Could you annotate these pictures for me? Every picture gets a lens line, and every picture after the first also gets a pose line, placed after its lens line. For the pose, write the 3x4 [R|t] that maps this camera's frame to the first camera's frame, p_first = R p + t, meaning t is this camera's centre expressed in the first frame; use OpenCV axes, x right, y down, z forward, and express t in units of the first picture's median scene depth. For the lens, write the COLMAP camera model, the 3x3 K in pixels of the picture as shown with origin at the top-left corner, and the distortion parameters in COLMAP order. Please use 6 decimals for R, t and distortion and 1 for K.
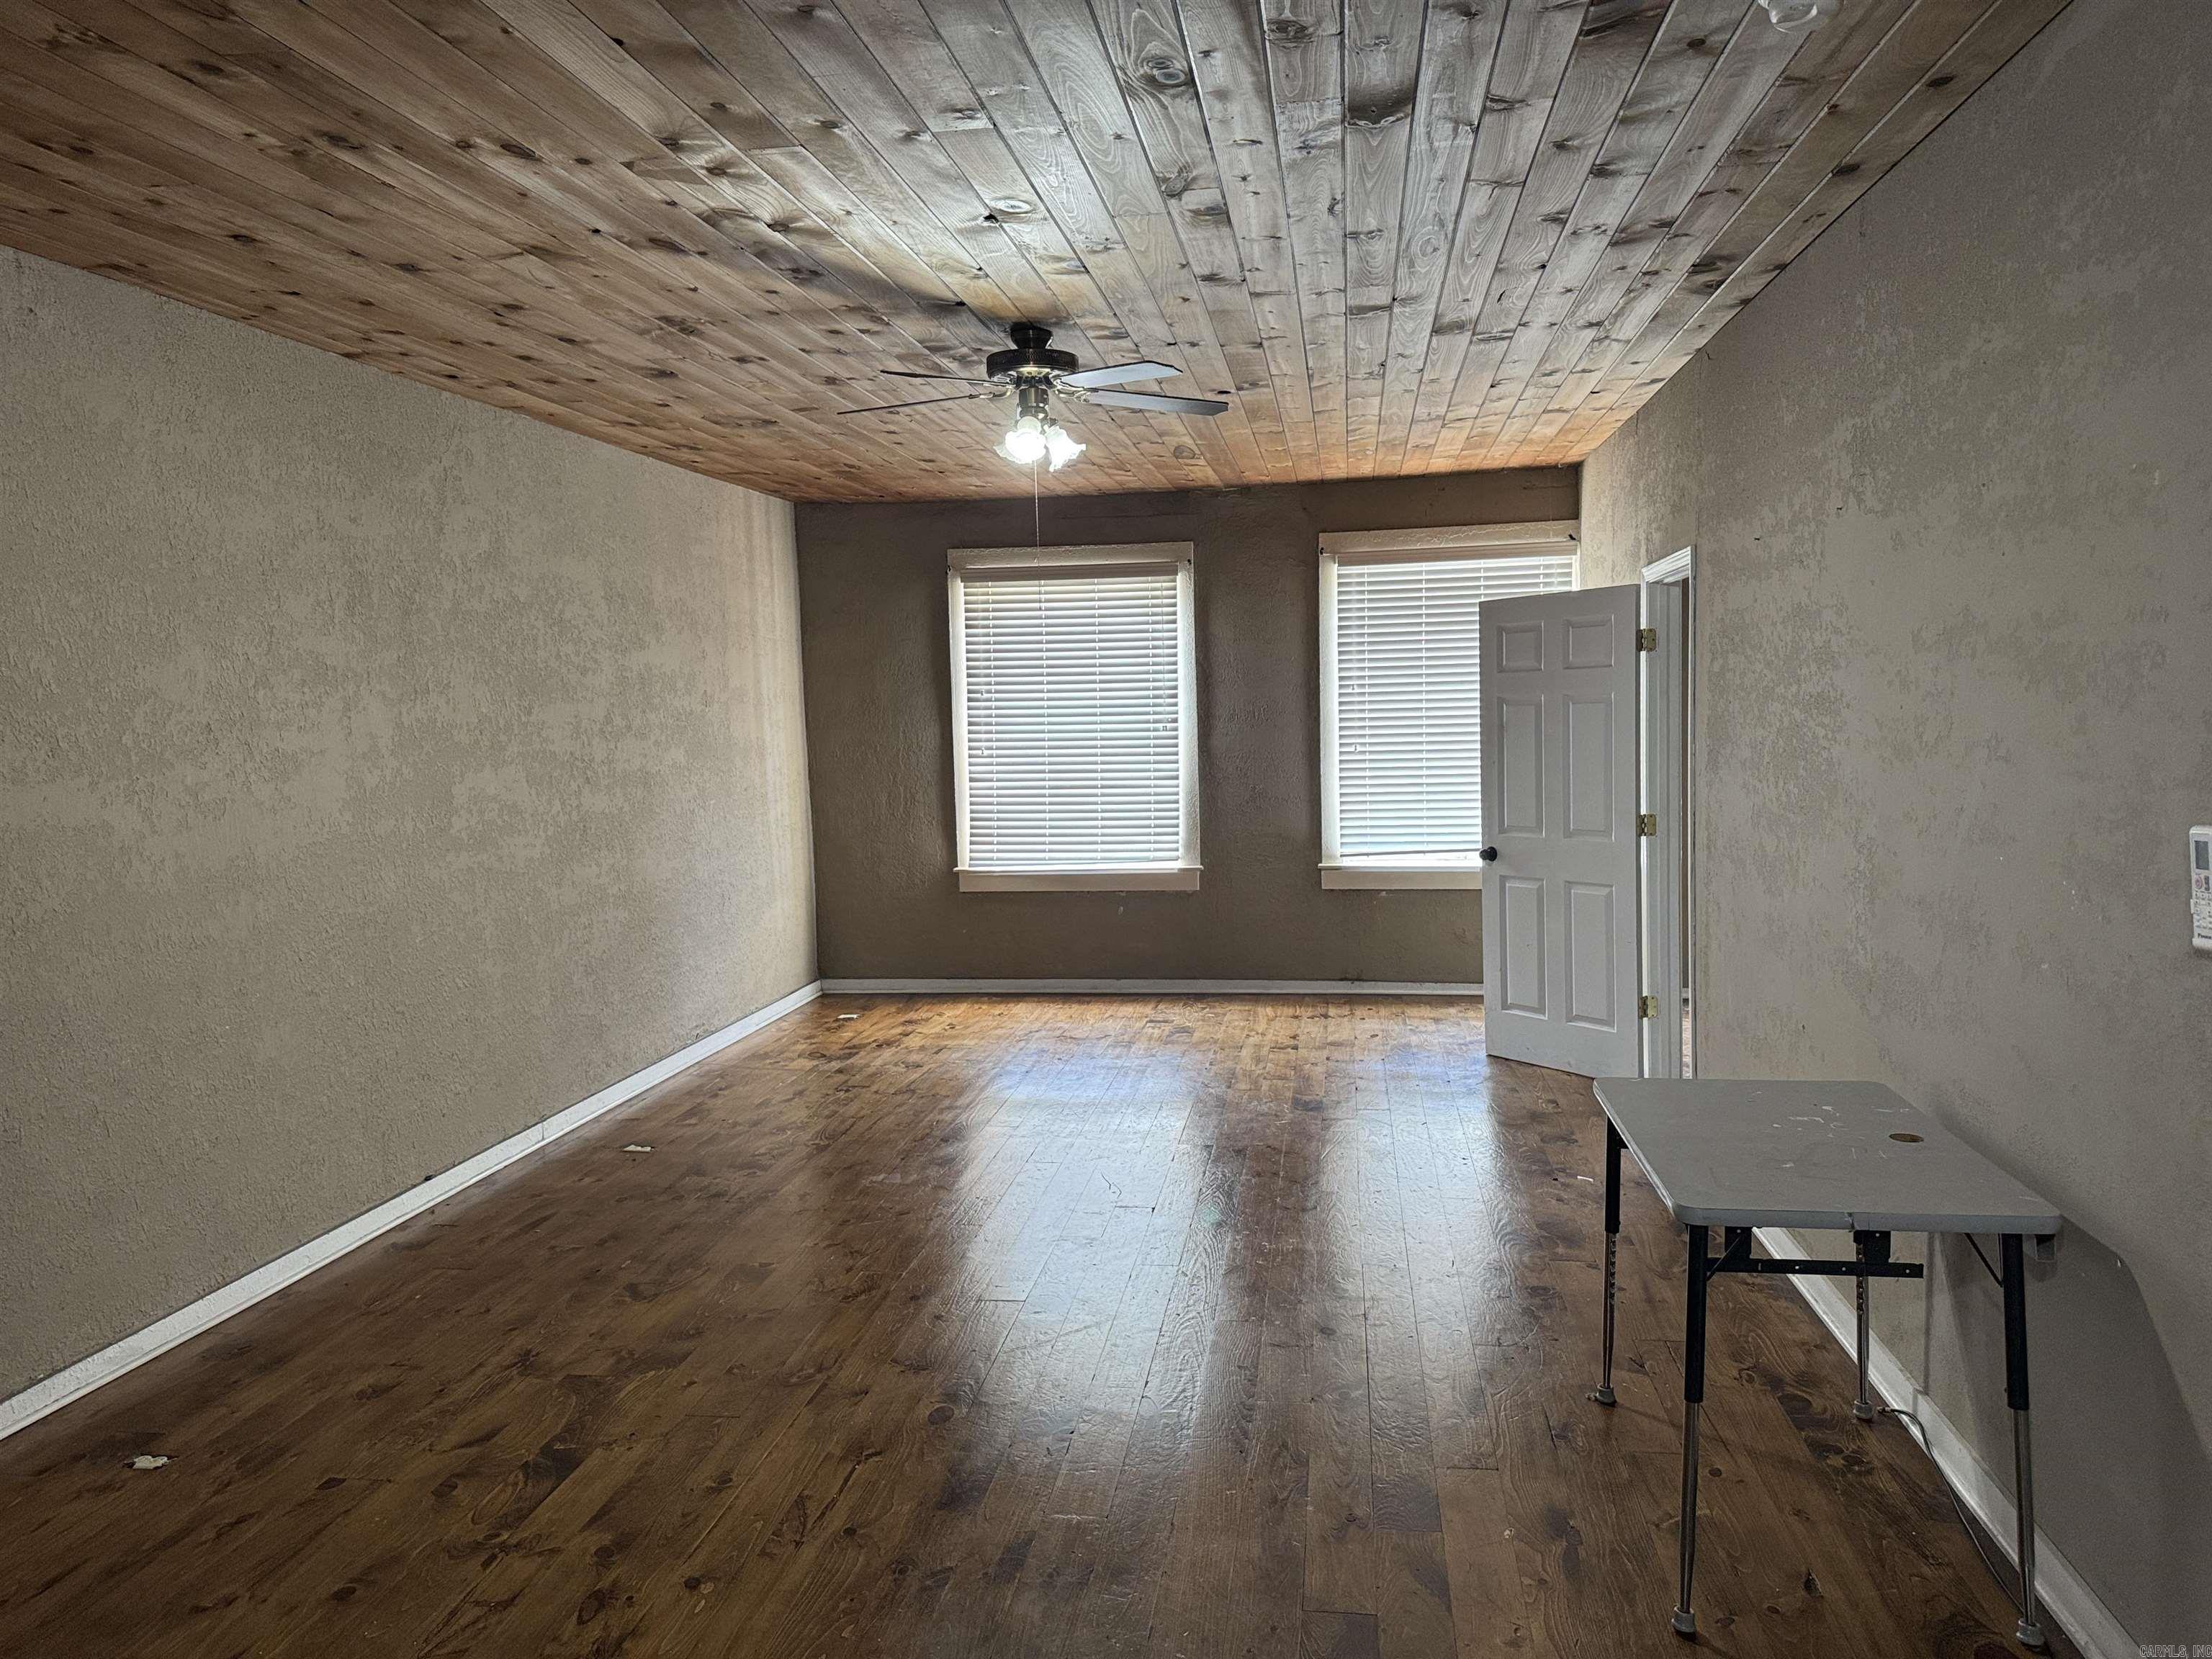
lens RADIAL K [[1527.2, 0, 1106.1], [0, 1527.2, 830.6], [0, 0, 1]] dist [0.003640, -0.001118]
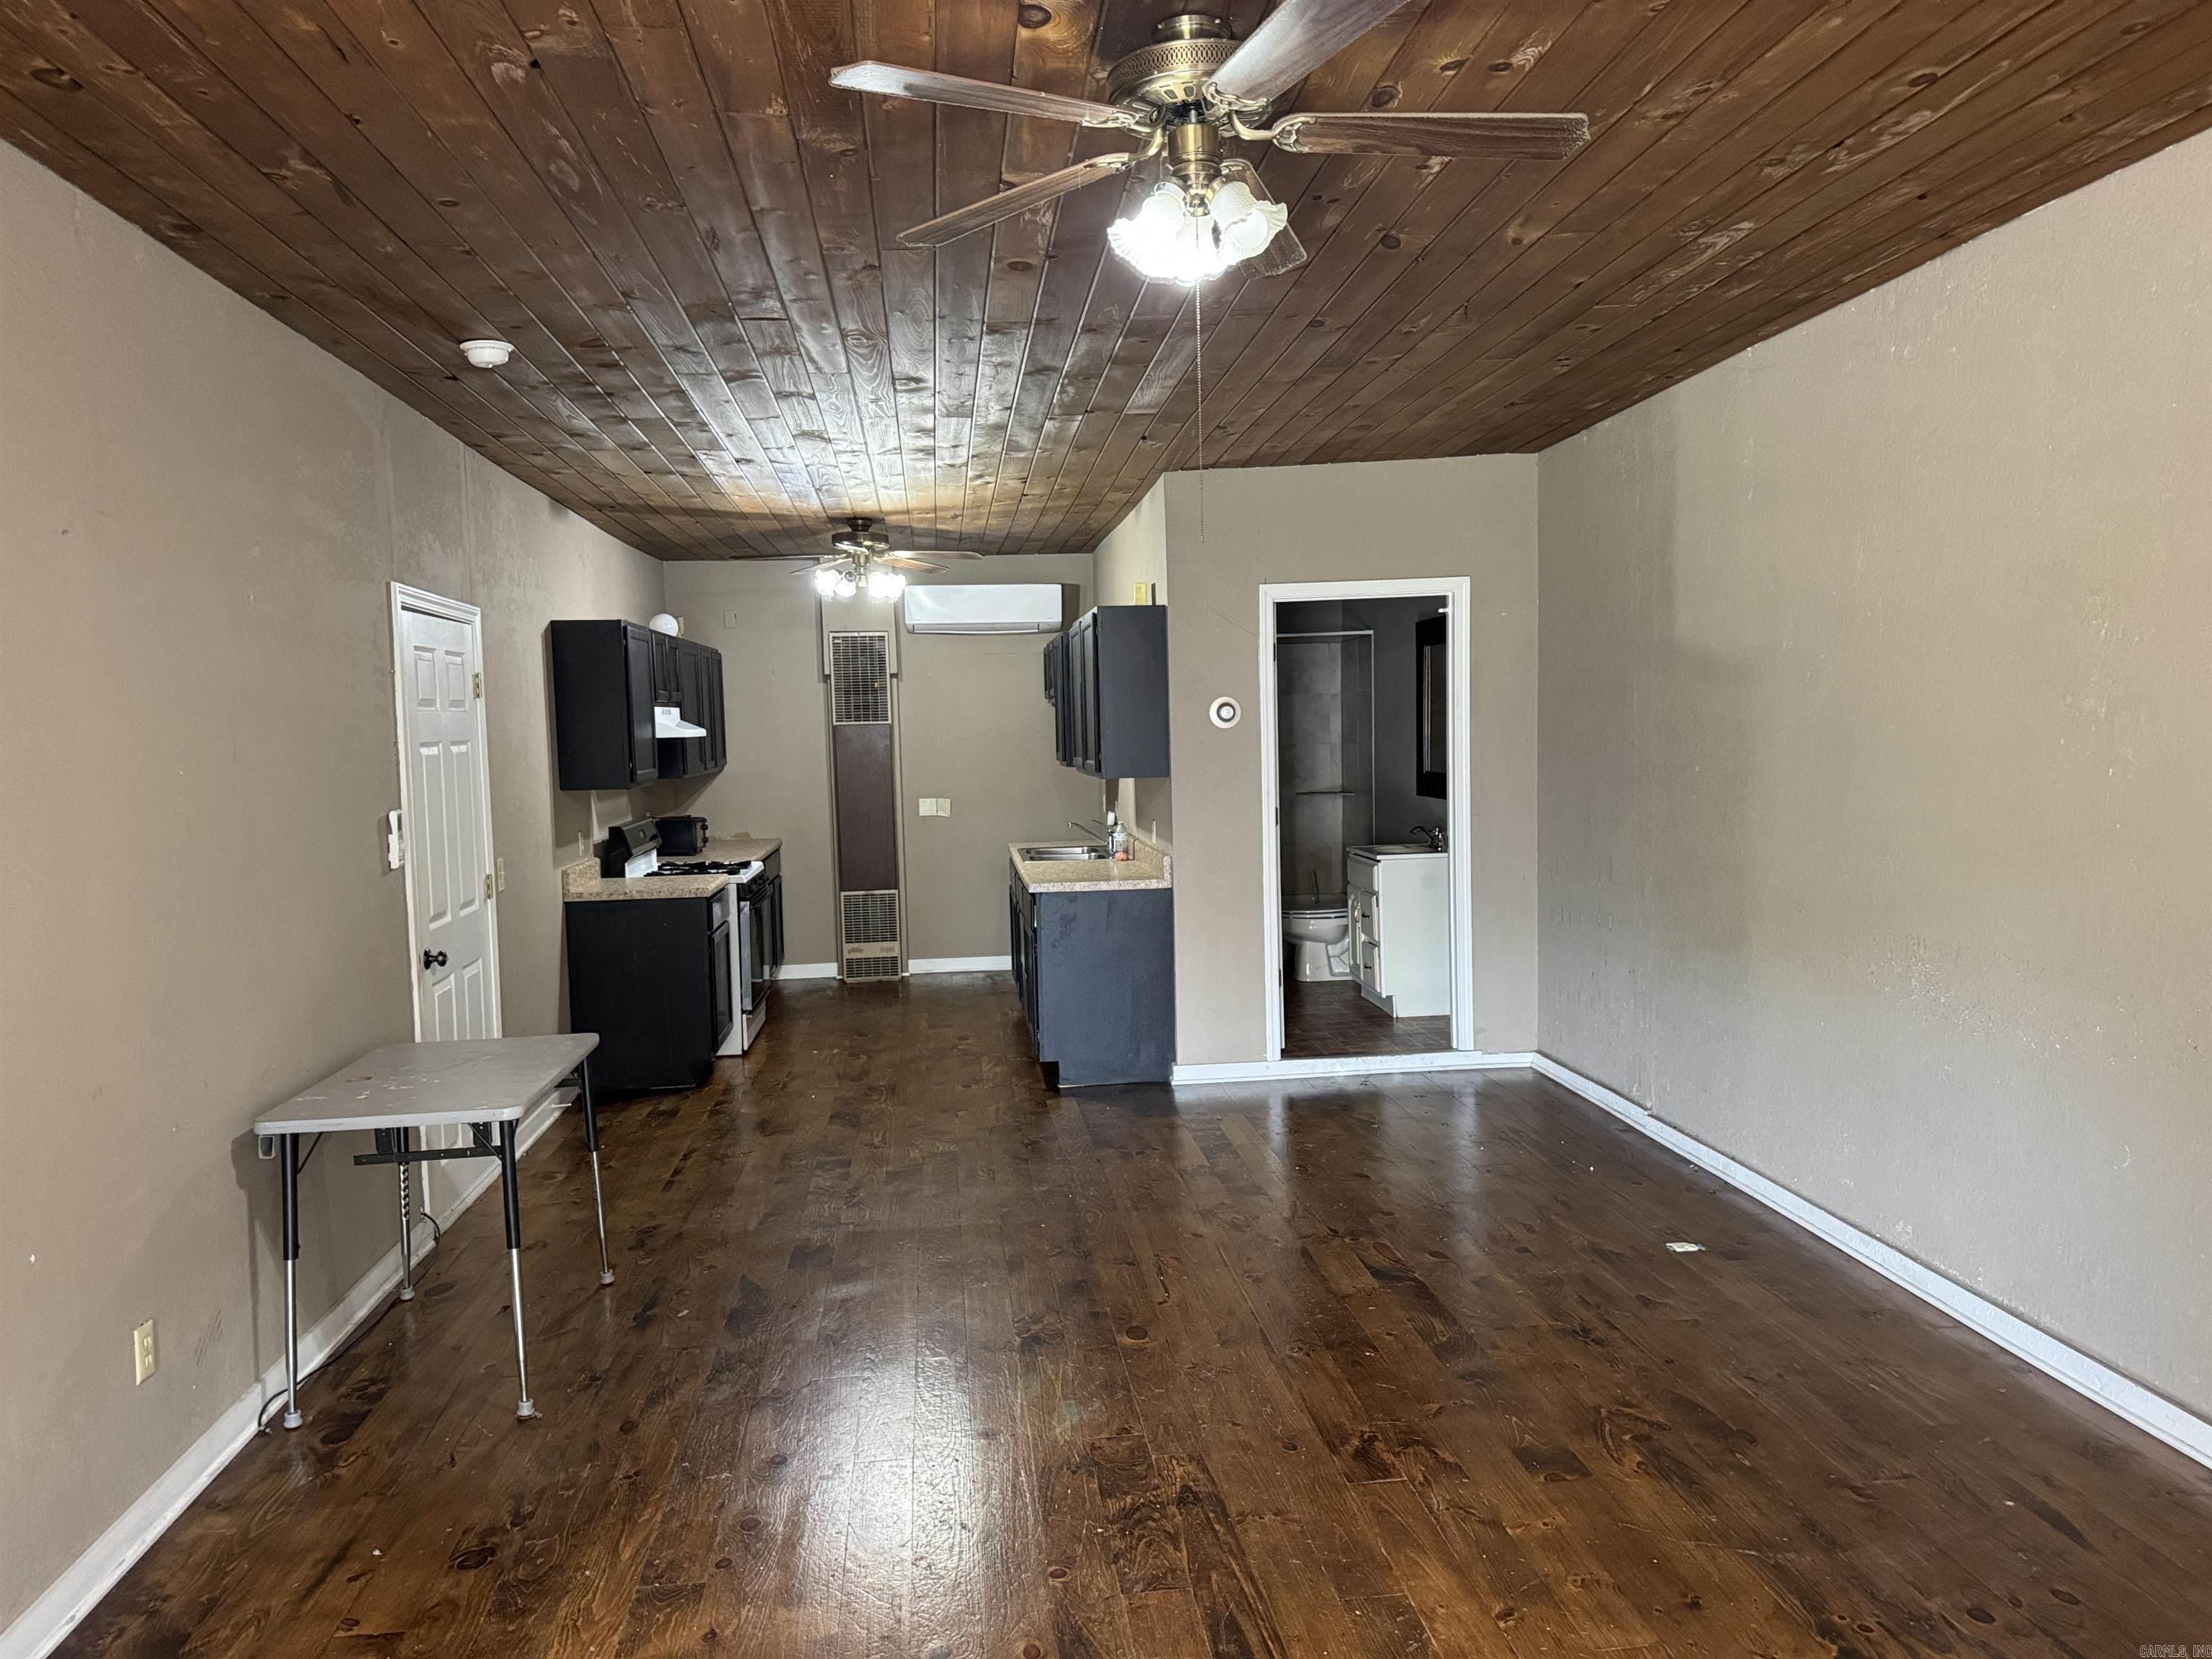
lens RADIAL K [[1527.2, 0, 1105.3], [0, 1527.2, 830.7], [0, 0, 1]] dist [0.003640, -0.001118]
pose [[-0.963866, 0.074818, -0.255666, 0.171947], [0.034638, 0.986801, 0.158189, -0.167044], [0.264127, 0.143618, -0.953735, 1.932759]]
